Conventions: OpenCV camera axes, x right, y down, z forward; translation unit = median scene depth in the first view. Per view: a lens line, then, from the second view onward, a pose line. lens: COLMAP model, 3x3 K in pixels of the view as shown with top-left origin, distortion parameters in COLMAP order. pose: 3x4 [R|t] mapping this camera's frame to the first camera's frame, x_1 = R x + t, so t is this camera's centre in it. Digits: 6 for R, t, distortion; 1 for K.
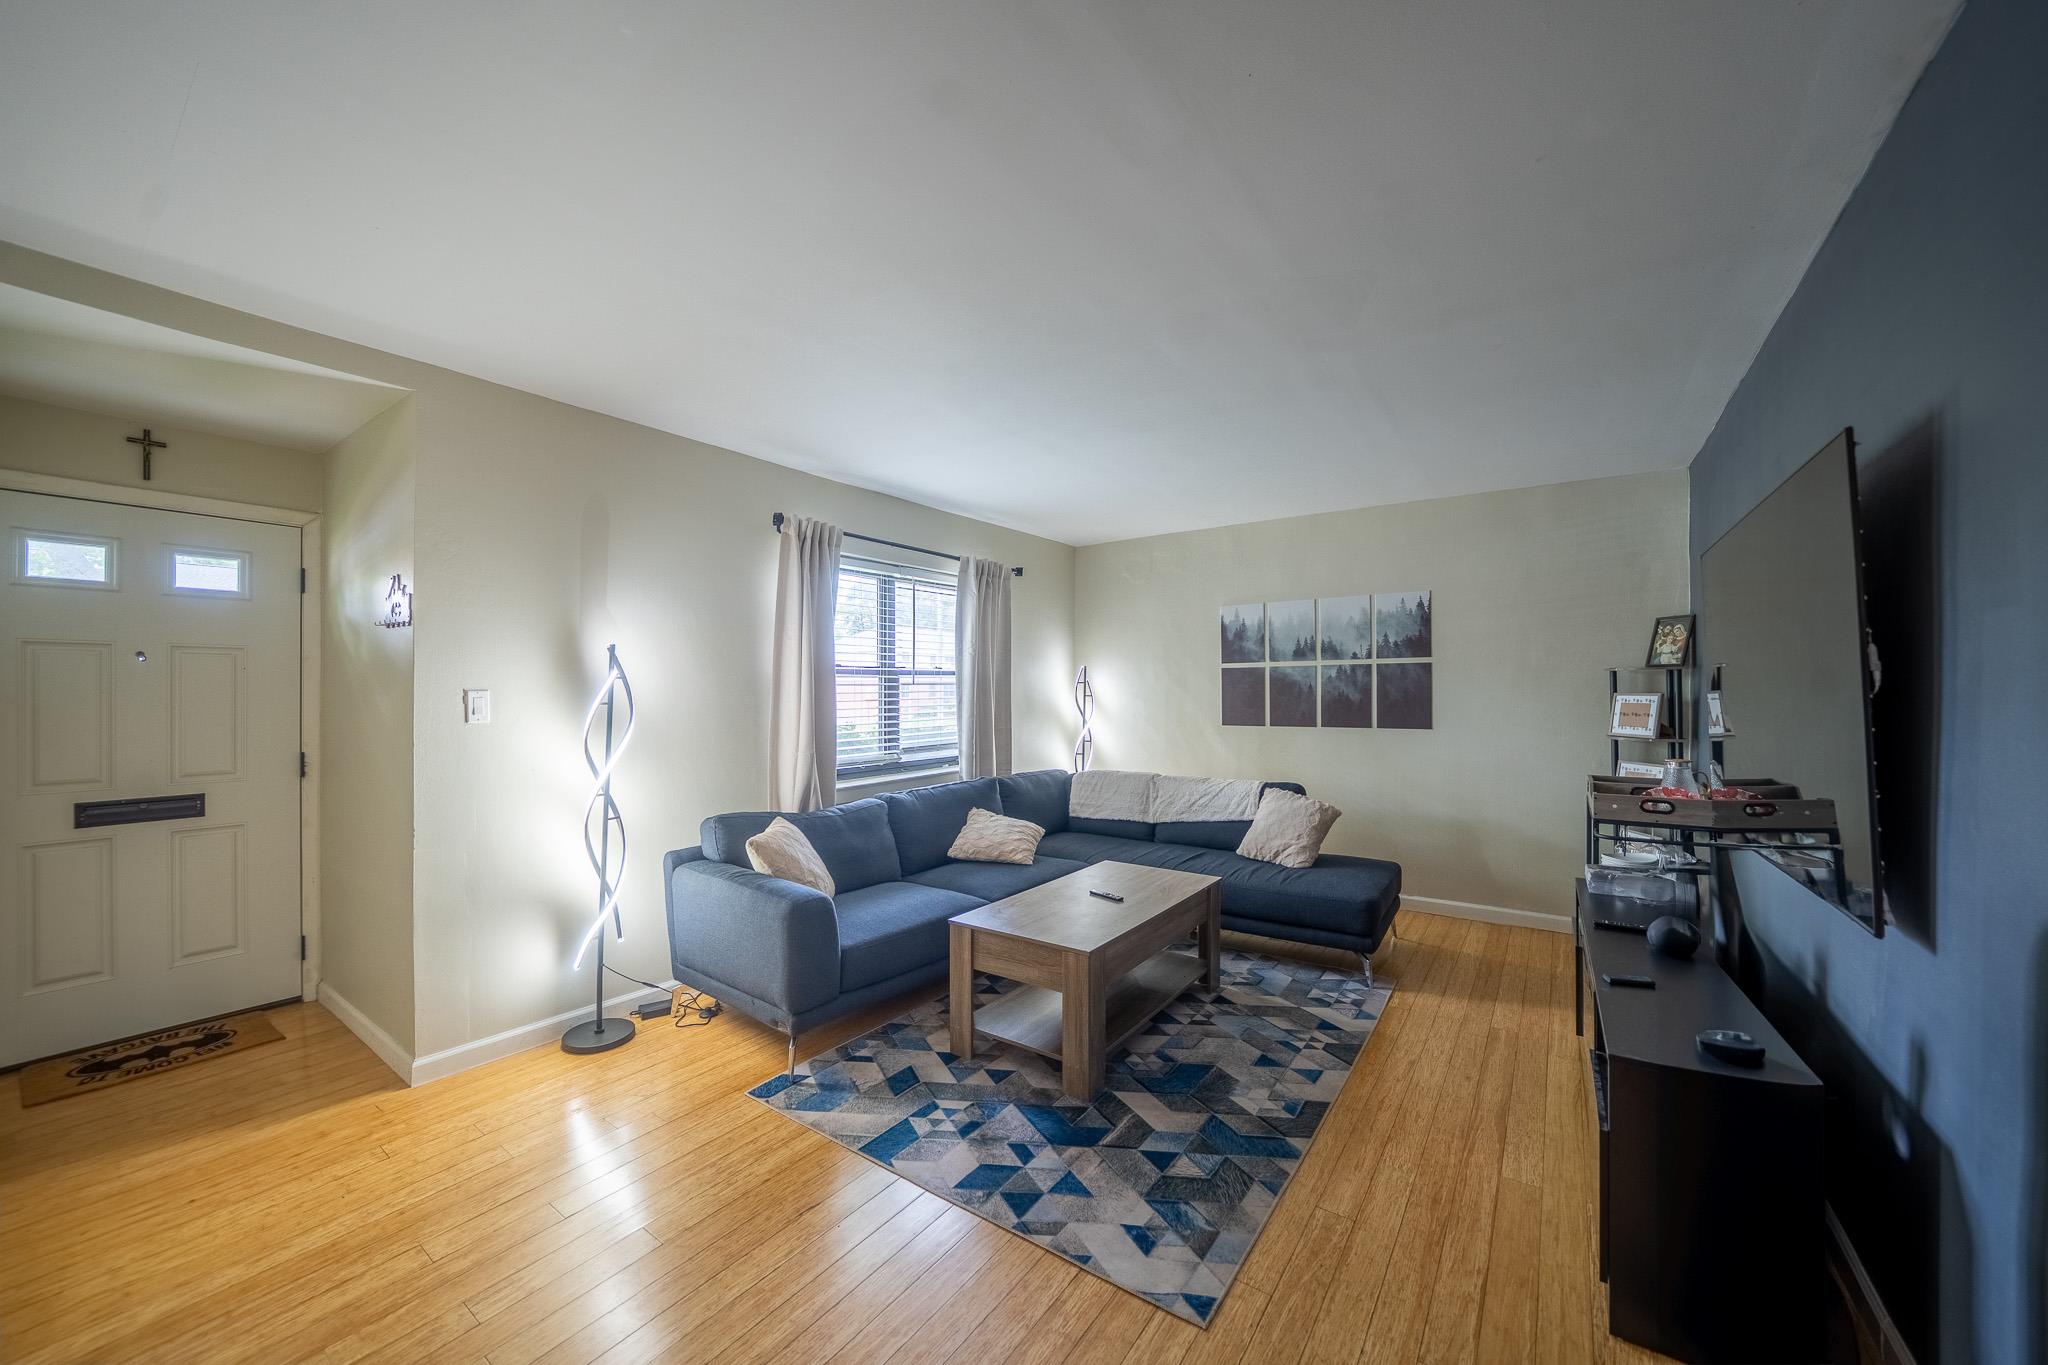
lens RADIAL K [[752.1, 0, 1010.1], [0, 752.1, 690.6], [0, 0, 1]] dist [-0.013999, 0.000100]
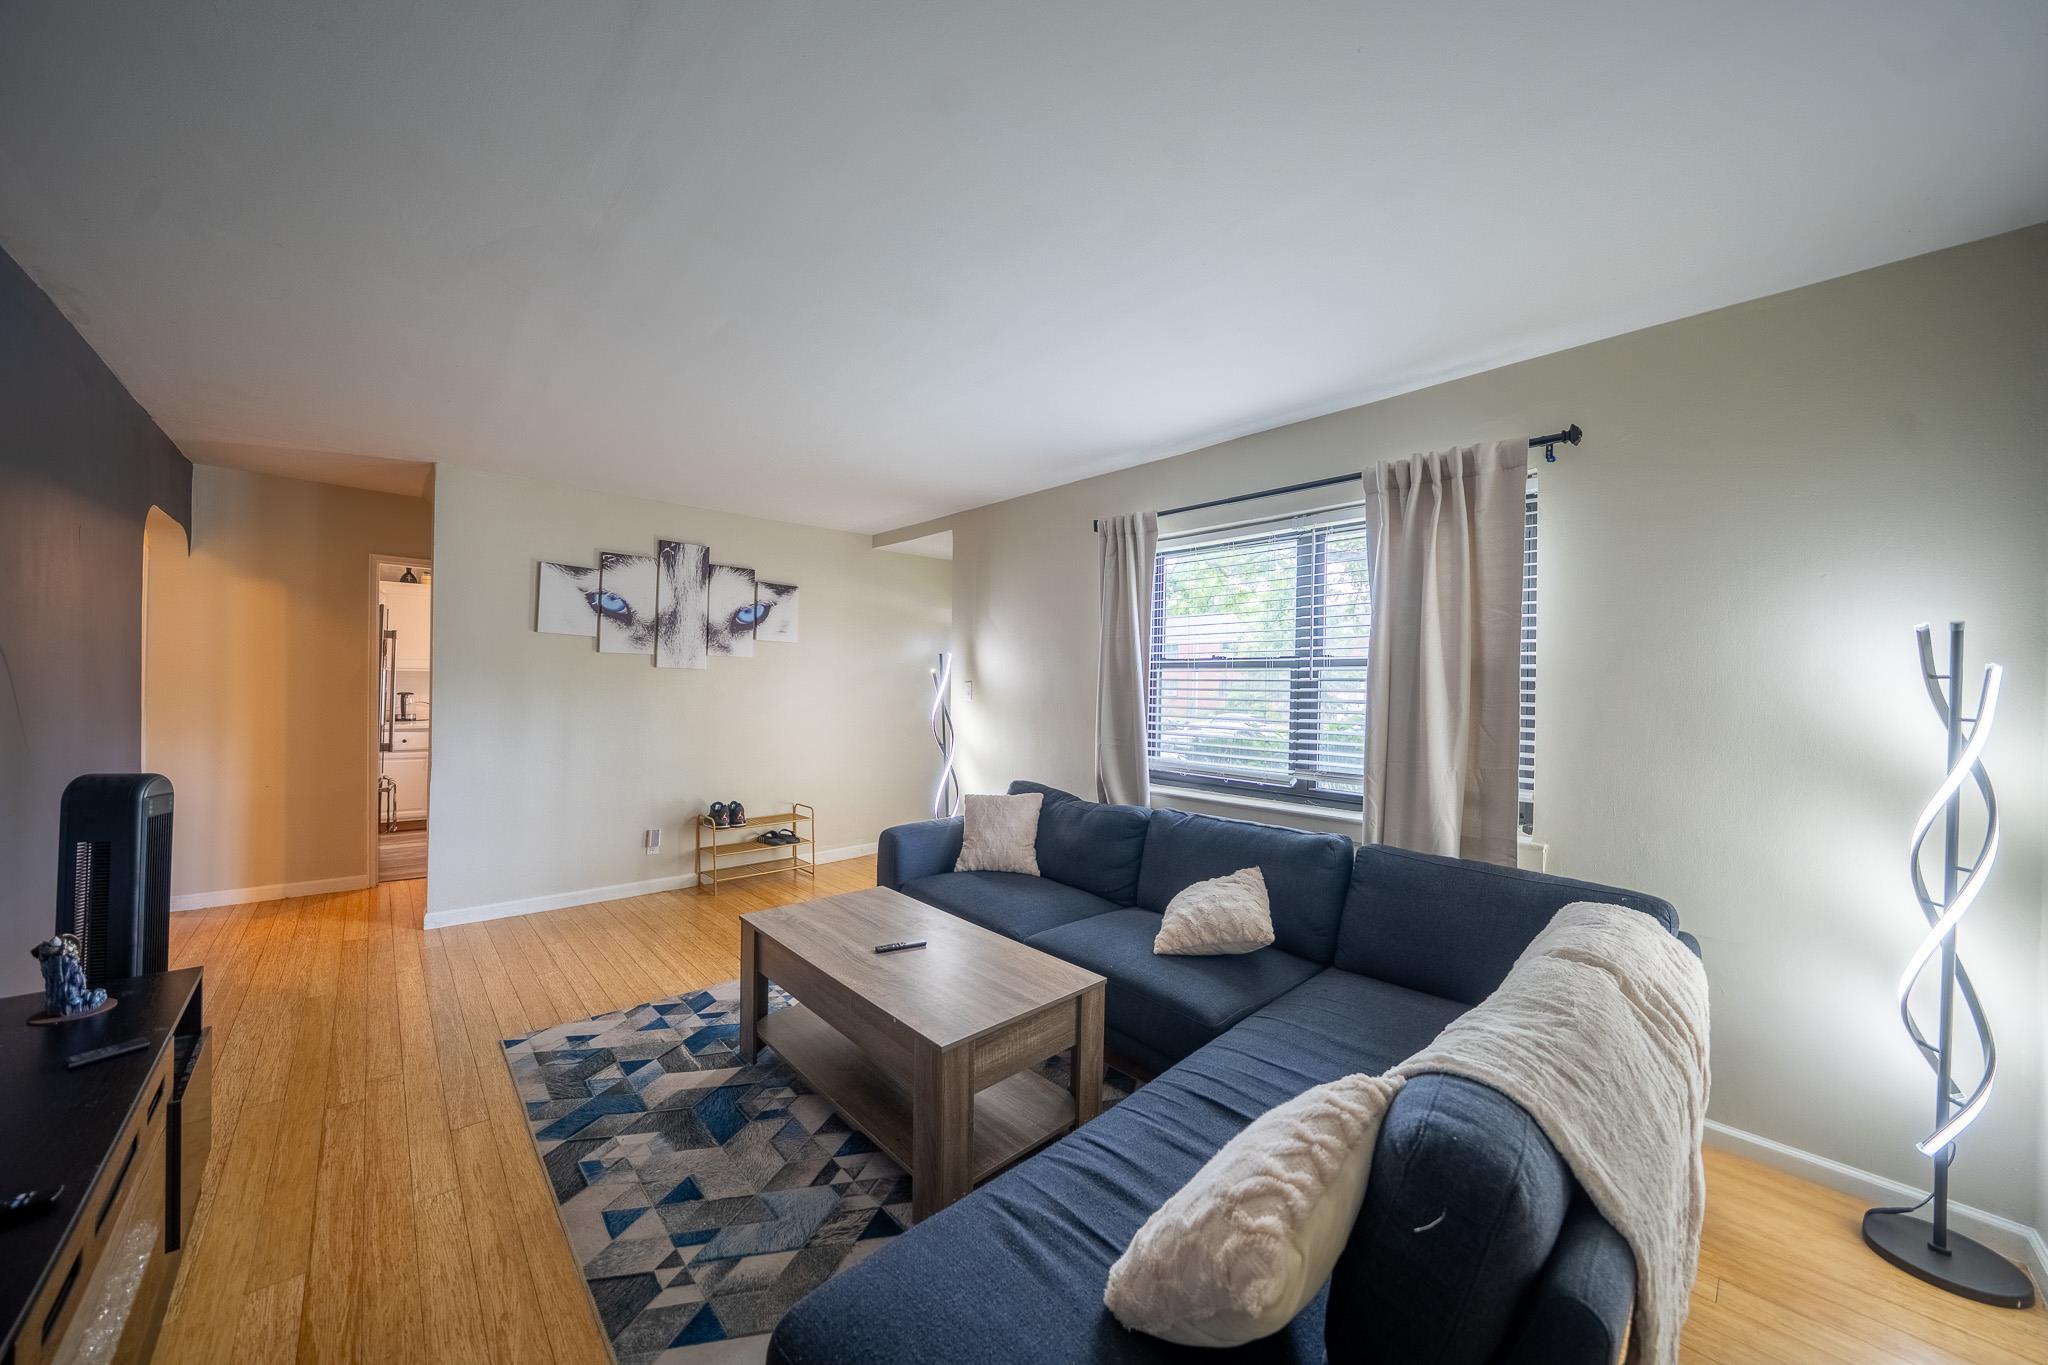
lens RADIAL K [[707.1, 0, 1024.0], [0, 707.1, 682.5], [0, 0, 1]] dist [-0.036689, 0.005251]
pose [[-0.182442, 0.000441, -0.983216, 0.644208], [-0.017111, 0.999847, 0.003624, -0.004483], [0.983068, 0.017485, -0.182407, 0.985436]]
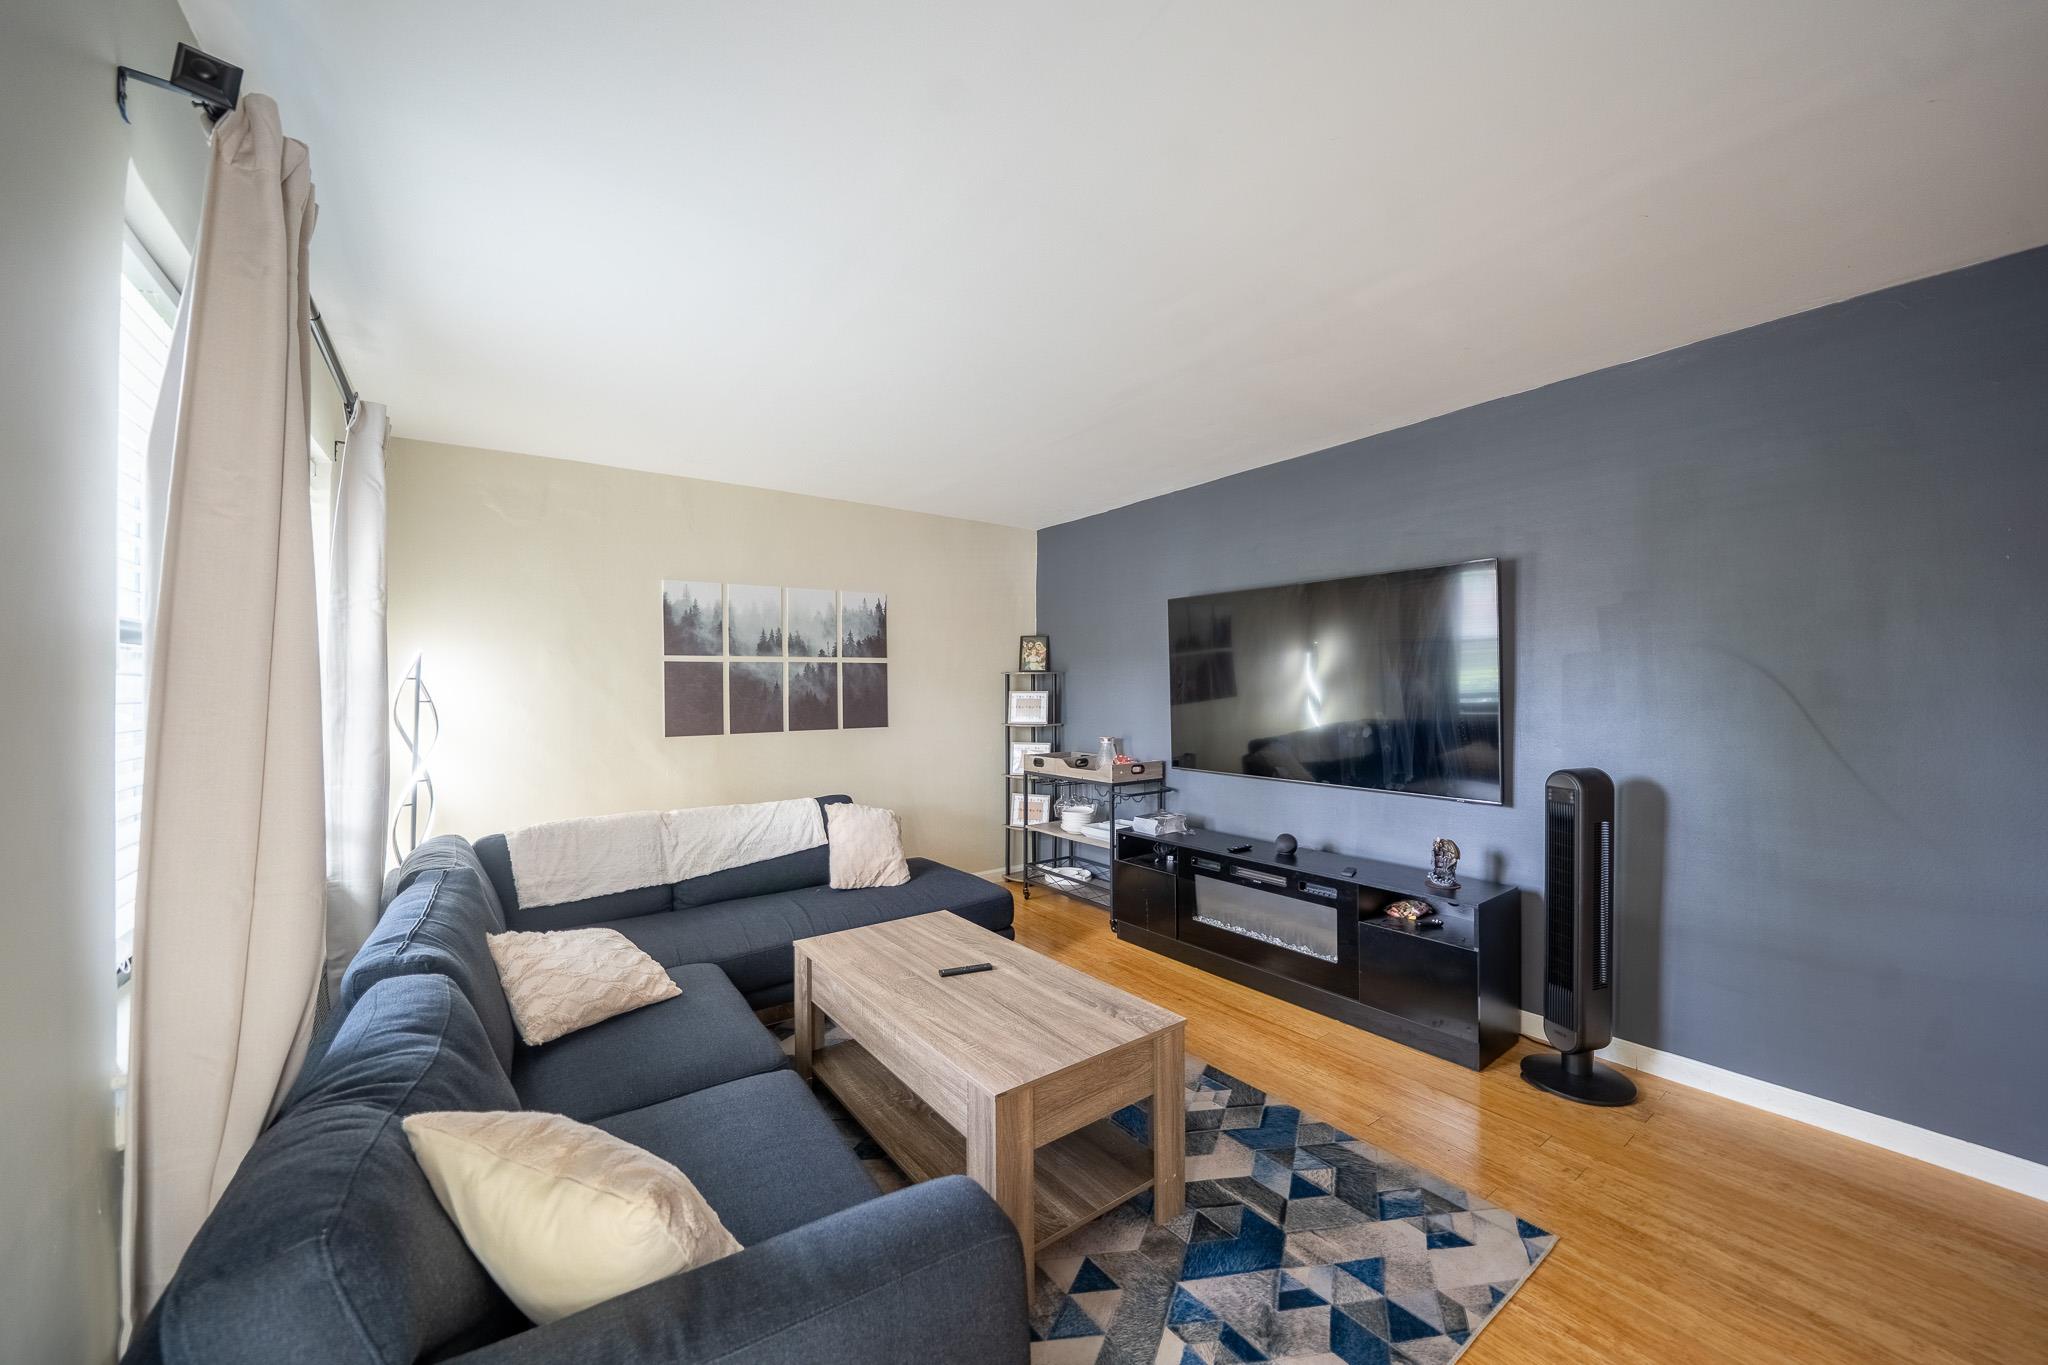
lens RADIAL K [[752.1, 0, 1010.1], [0, 752.1, 690.6], [0, 0, 1]] dist [-0.013999, 0.000100]
pose [[0.308819, -0.005102, 0.951107, -0.436228], [0.003495, 0.999985, 0.004229, -0.003249], [-0.951114, 0.002018, 0.308832, 0.576457]]
